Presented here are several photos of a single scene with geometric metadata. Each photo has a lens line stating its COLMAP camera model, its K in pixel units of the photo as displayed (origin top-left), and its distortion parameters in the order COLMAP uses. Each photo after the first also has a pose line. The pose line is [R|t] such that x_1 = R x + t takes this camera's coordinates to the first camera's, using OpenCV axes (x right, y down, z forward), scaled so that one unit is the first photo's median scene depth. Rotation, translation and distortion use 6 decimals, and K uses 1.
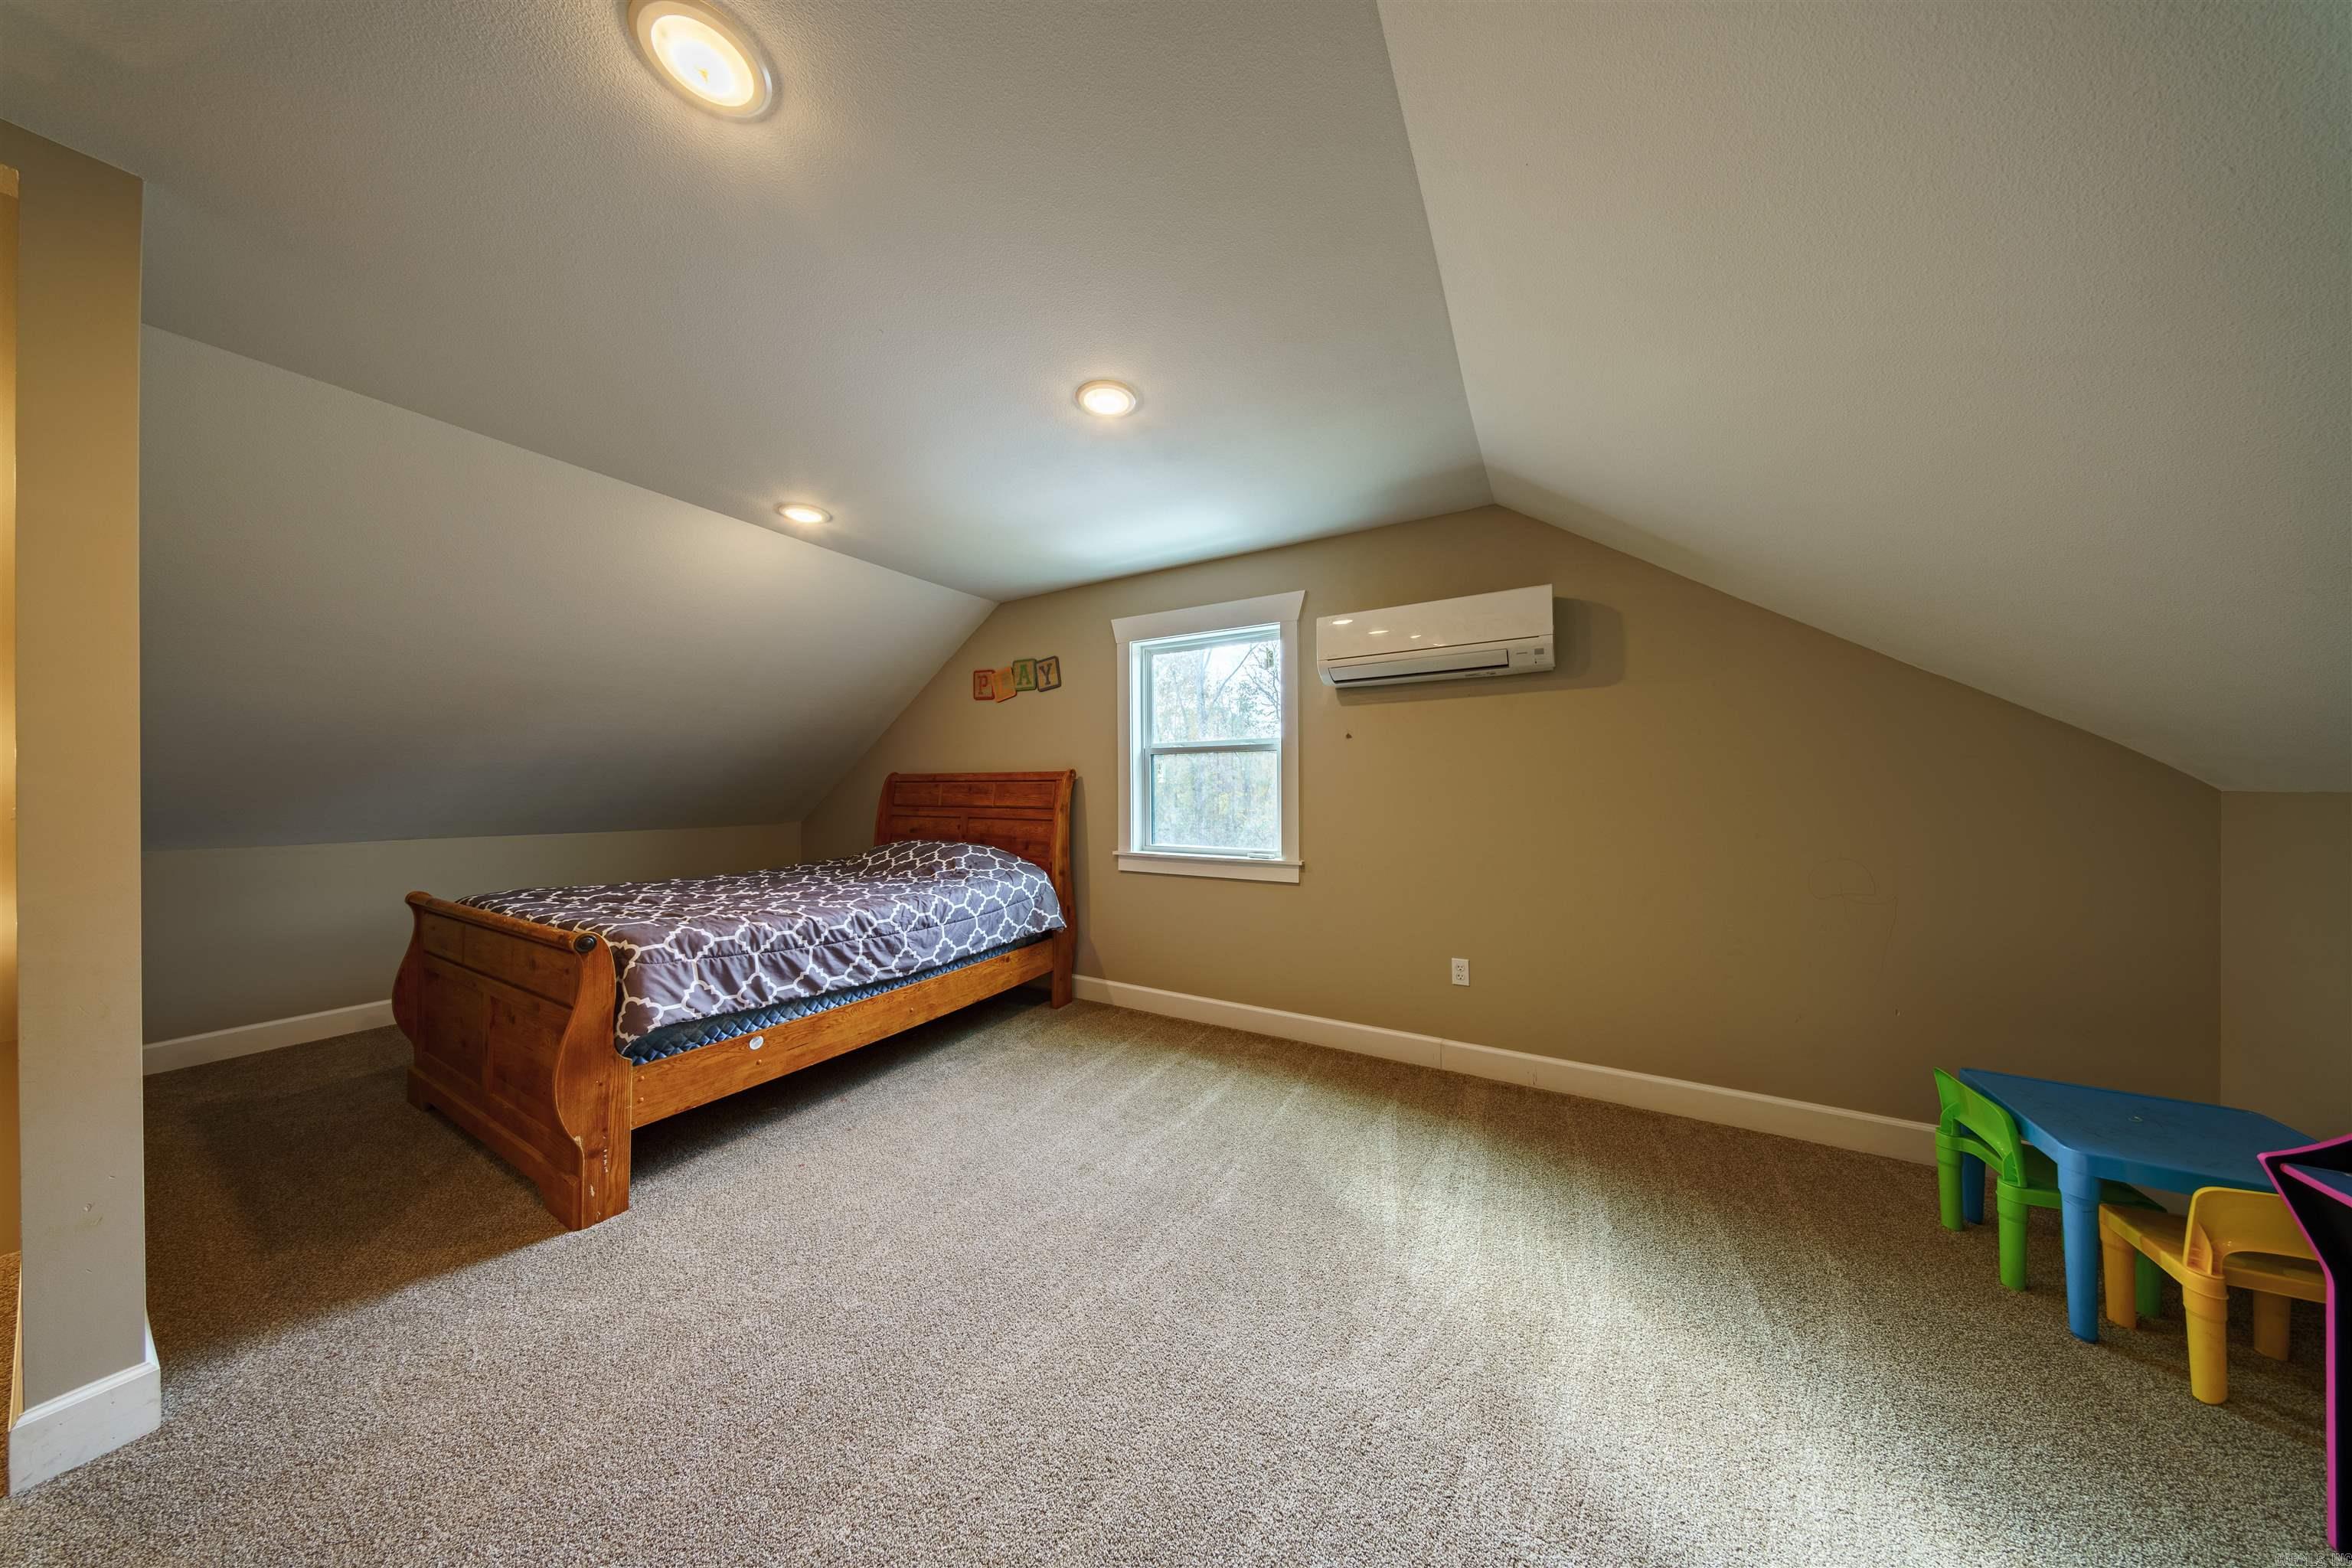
lens RADIAL K [[667.1, 0, 1169.2], [0, 667.1, 785.8], [0, 0, 1]] dist [0.004395, 0.000076]
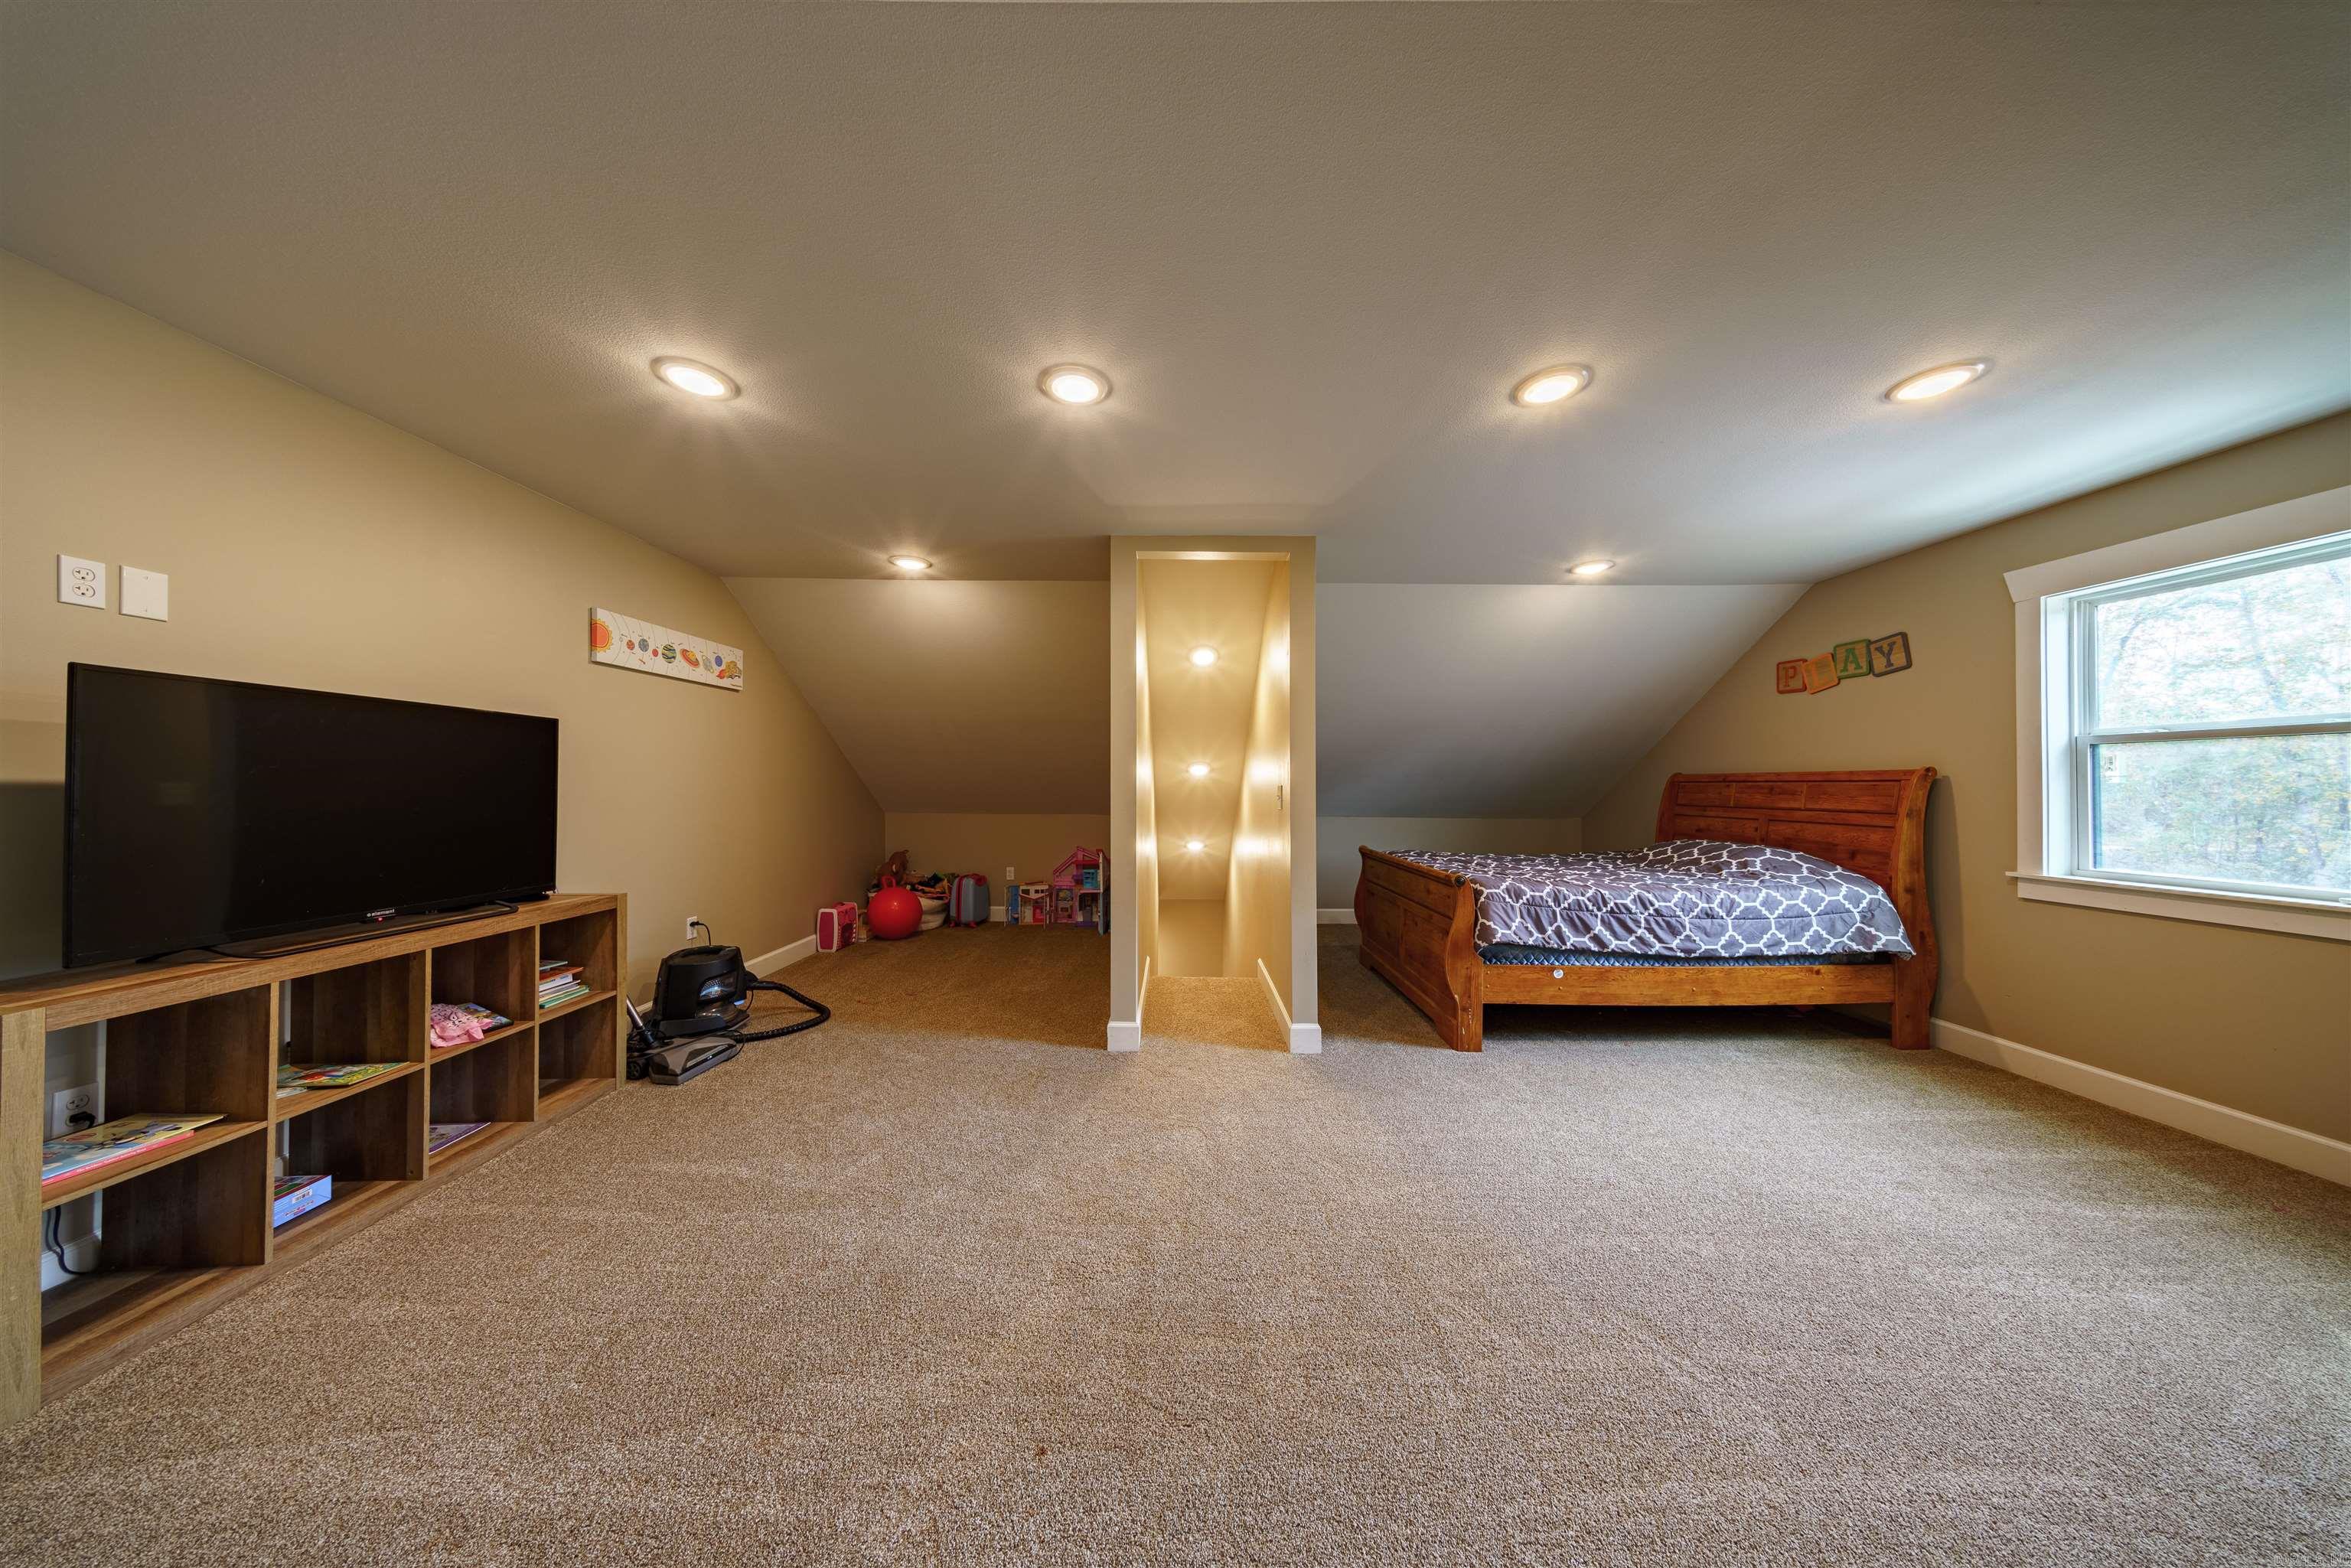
lens RADIAL K [[666.8, 0, 1168.7], [0, 666.8, 785.8], [0, 0, 1]] dist [0.004395, 0.000076]
pose [[0.501083, 0.001128, -0.865398, 0.139668], [0.000283, 0.999999, 0.001467, -0.003567], [0.865399, -0.000980, 0.501083, -0.314301]]
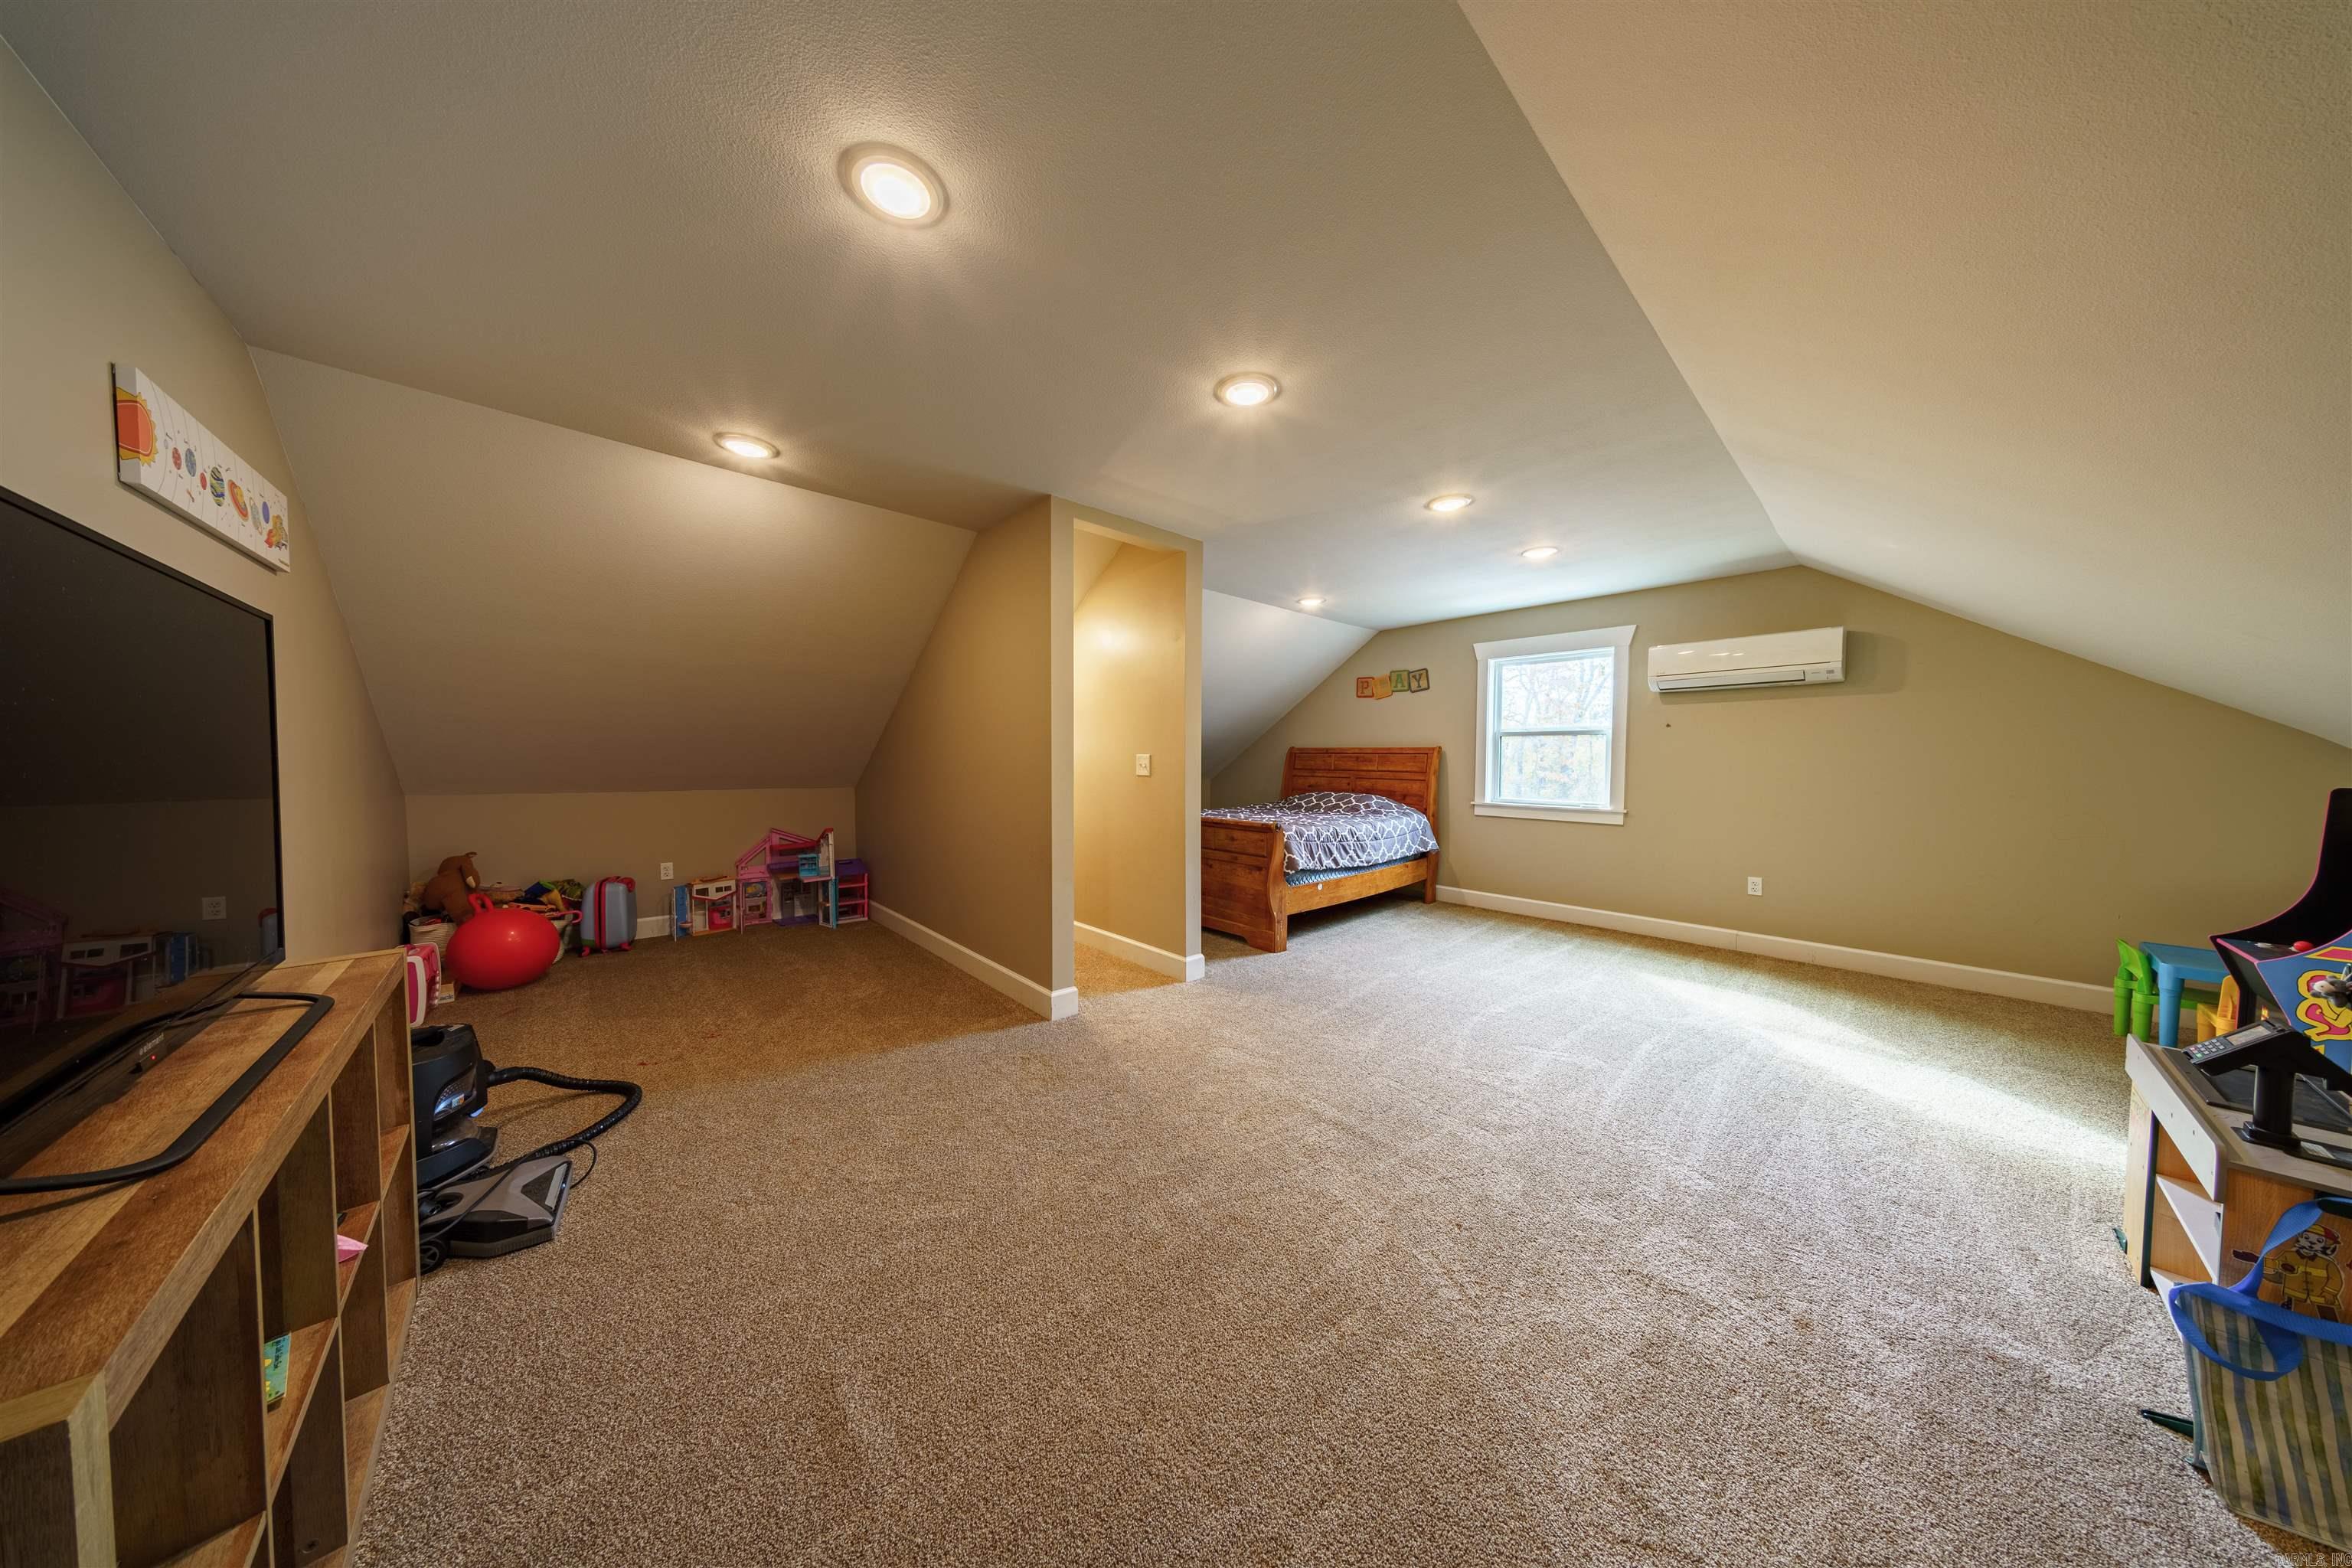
lens RADIAL K [[667.1, 0, 1169.2], [0, 667.1, 785.8], [0, 0, 1]] dist [0.004395, 0.000076]
pose [[0.951435, 0.021394, -0.307104, -0.363028], [-0.006850, 0.998807, 0.048358, -0.006150], [0.307773, -0.043906, 0.950446, -0.831921]]
